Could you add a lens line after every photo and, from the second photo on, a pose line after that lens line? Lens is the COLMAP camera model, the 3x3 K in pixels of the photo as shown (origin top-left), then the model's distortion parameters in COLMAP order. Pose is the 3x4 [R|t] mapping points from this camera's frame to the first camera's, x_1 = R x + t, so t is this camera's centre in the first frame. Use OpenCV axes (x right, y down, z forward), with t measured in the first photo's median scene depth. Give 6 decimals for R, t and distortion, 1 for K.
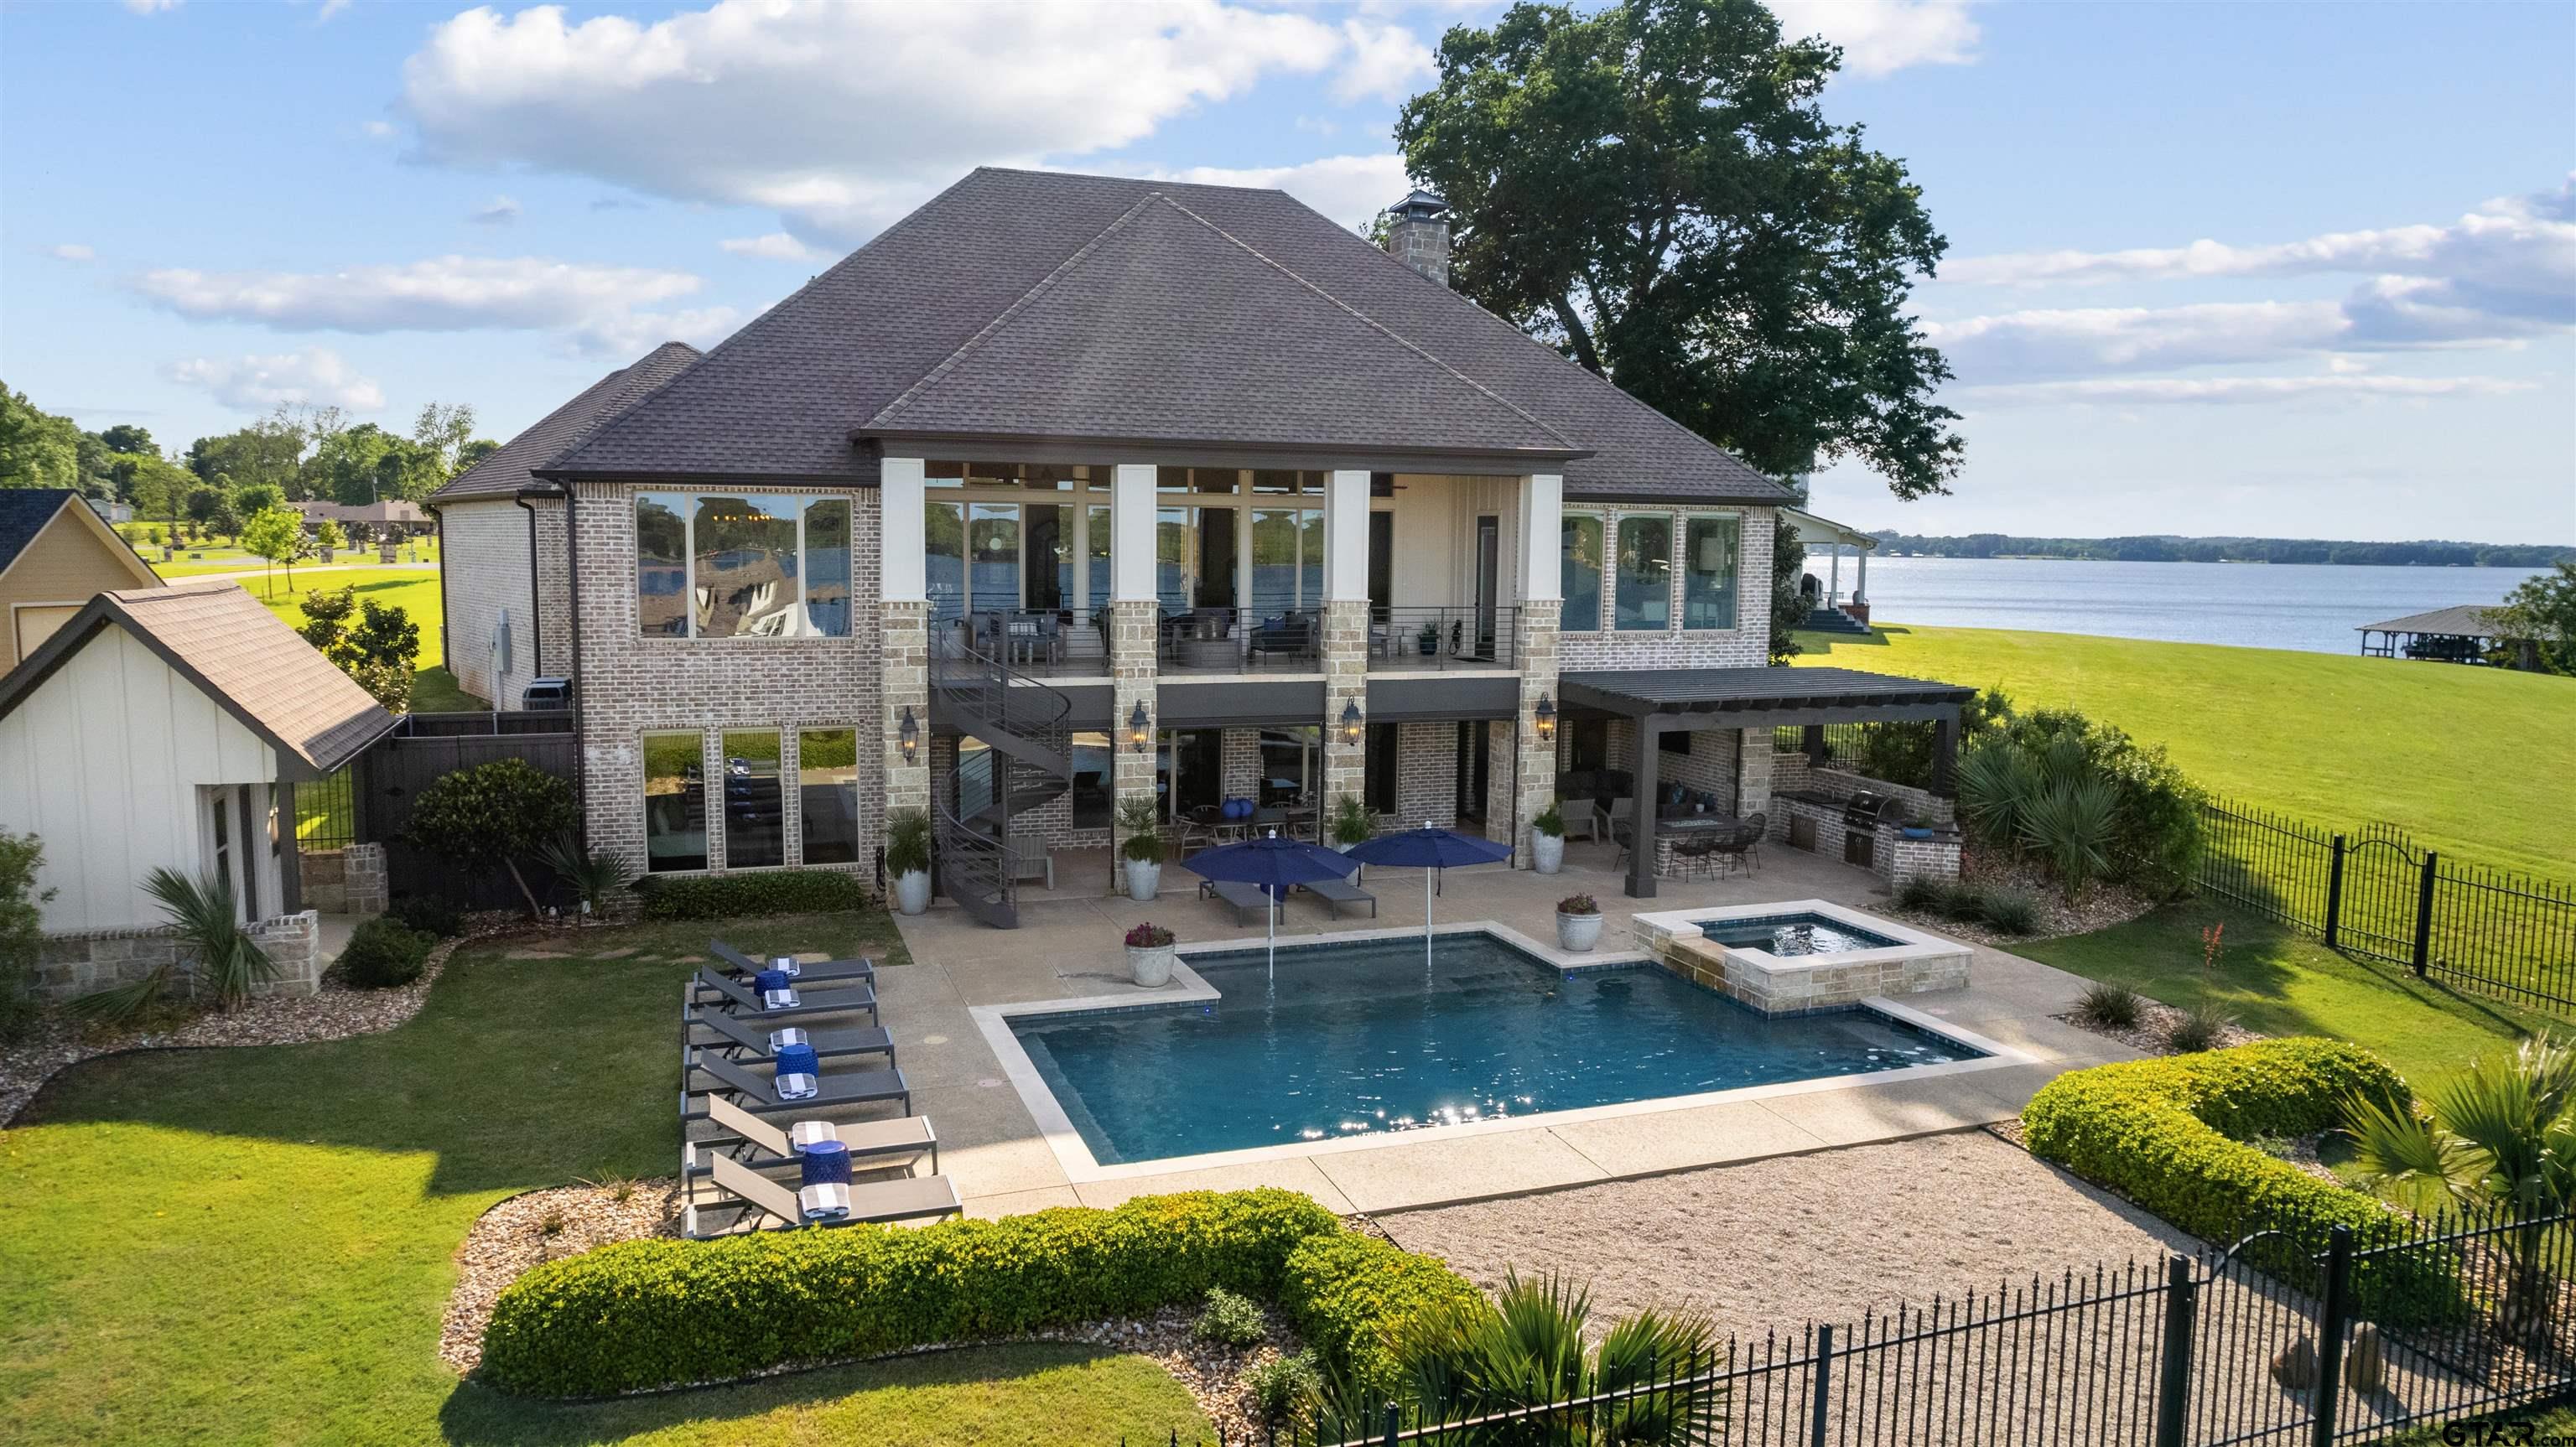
lens RADIAL K [[1638.4, 0, 1288.0], [0, 1638.4, 723.5], [0, 0, 1]] dist [-0.007299, -0.001587]
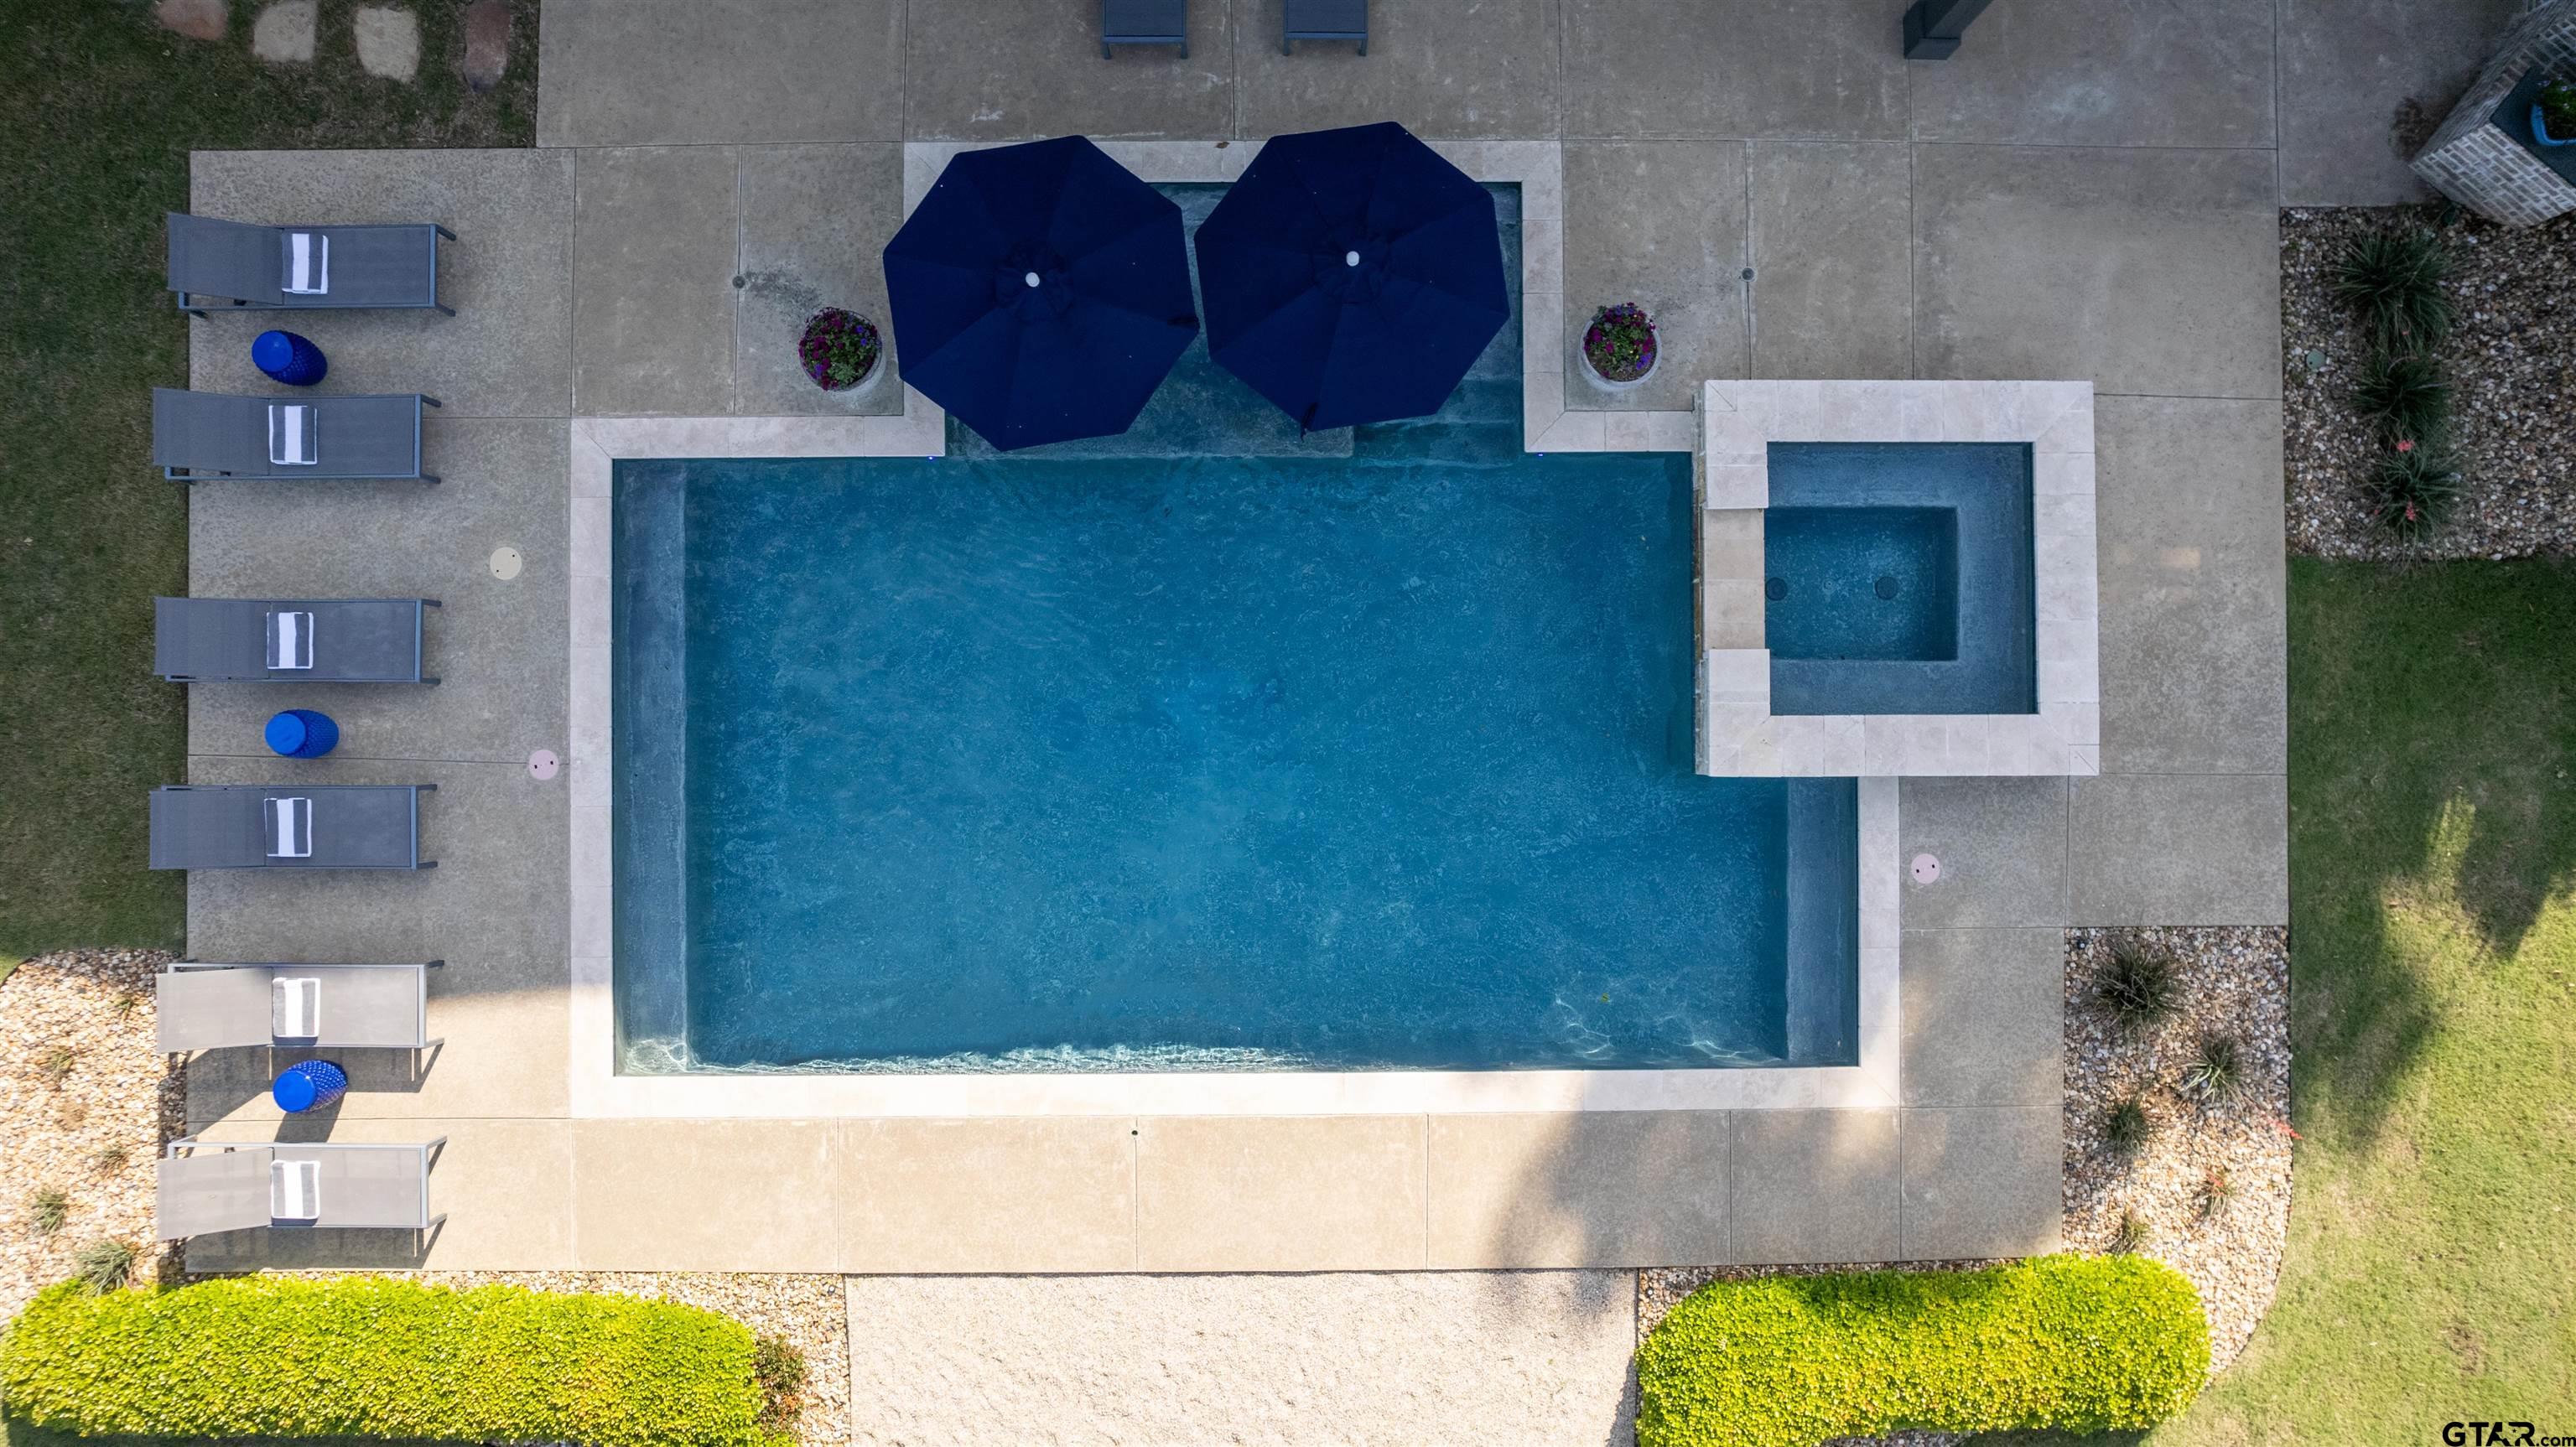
lens RADIAL K [[1638.4, 0, 1288.0], [0, 1638.4, 723.5], [0, 0, 1]] dist [-0.007299, -0.001587]
pose [[0.940398, 0.340073, 0.001307, 0.128464], [-0.049140, 0.132082, 0.990020, -0.504232], [0.336506, -0.931077, 0.140921, 0.887224]]
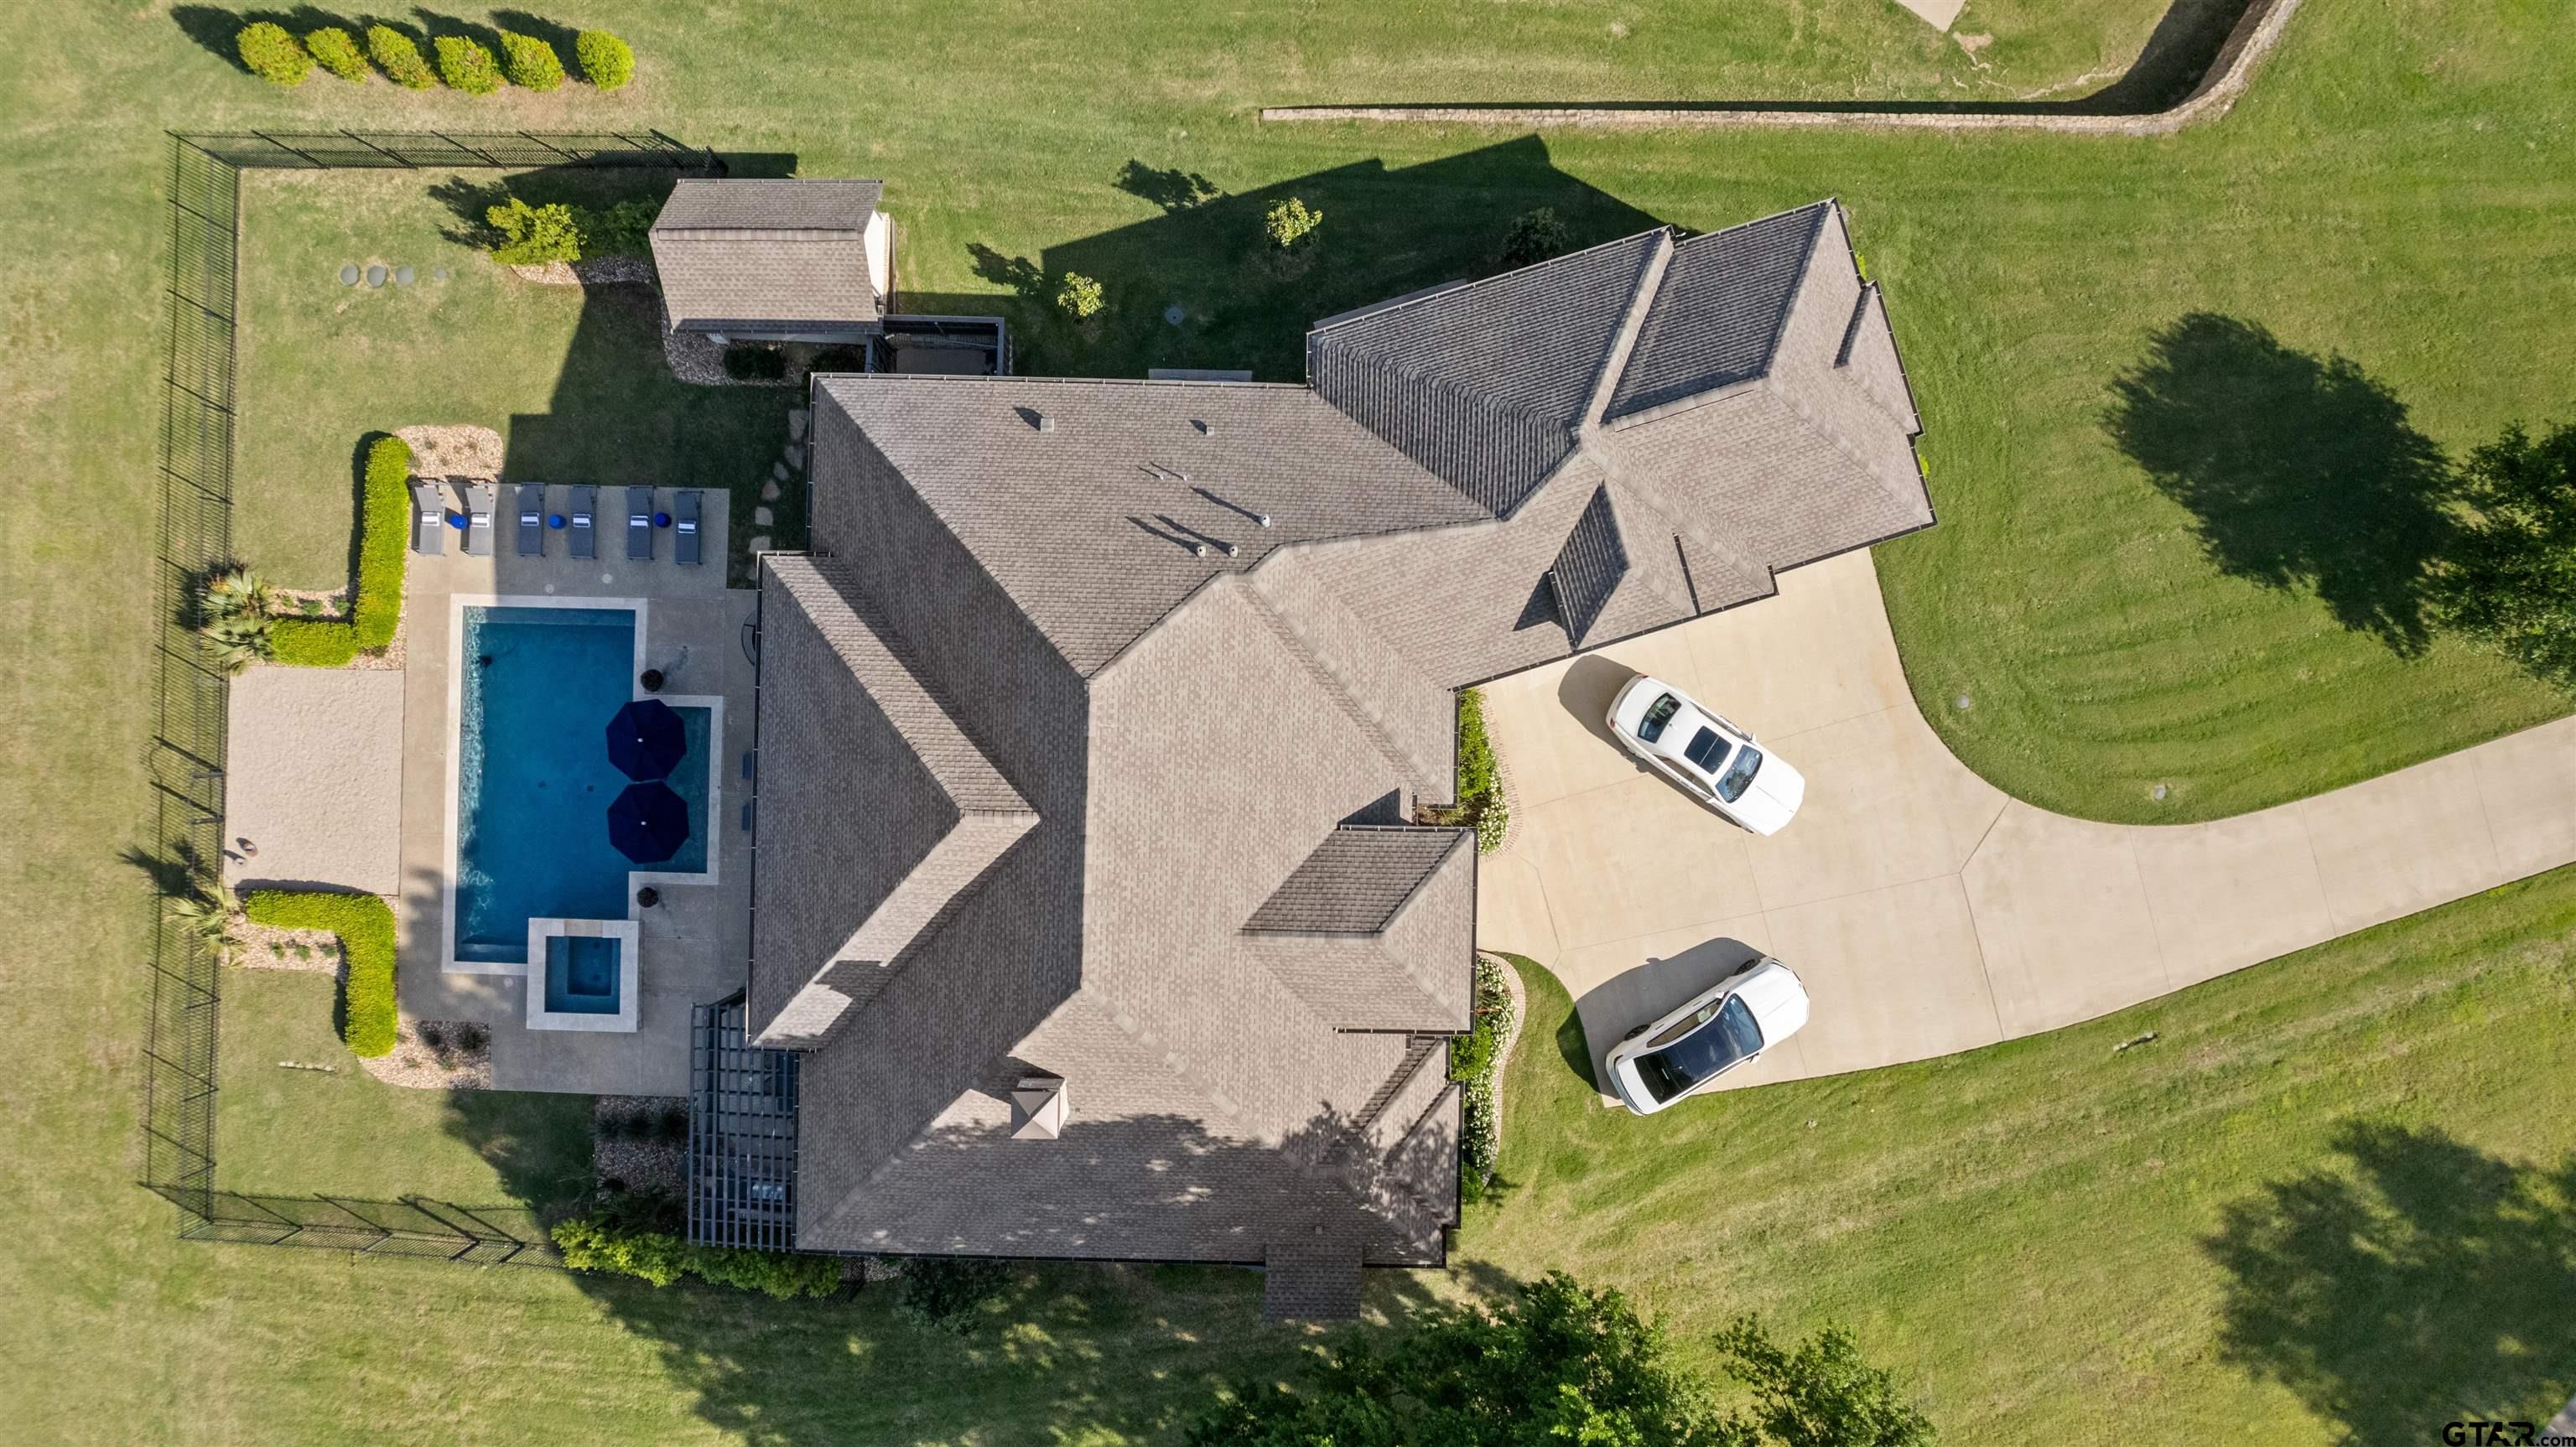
lens RADIAL K [[1638.4, 0, 1288.0], [0, 1638.4, 723.5], [0, 0, 1]] dist [-0.007299, -0.001587]
pose [[-0.361345, 0.932380, -0.009911, -0.339897], [-0.108568, -0.031514, 0.993589, -2.313000], [0.926090, 0.360104, 0.112614, 1.665321]]
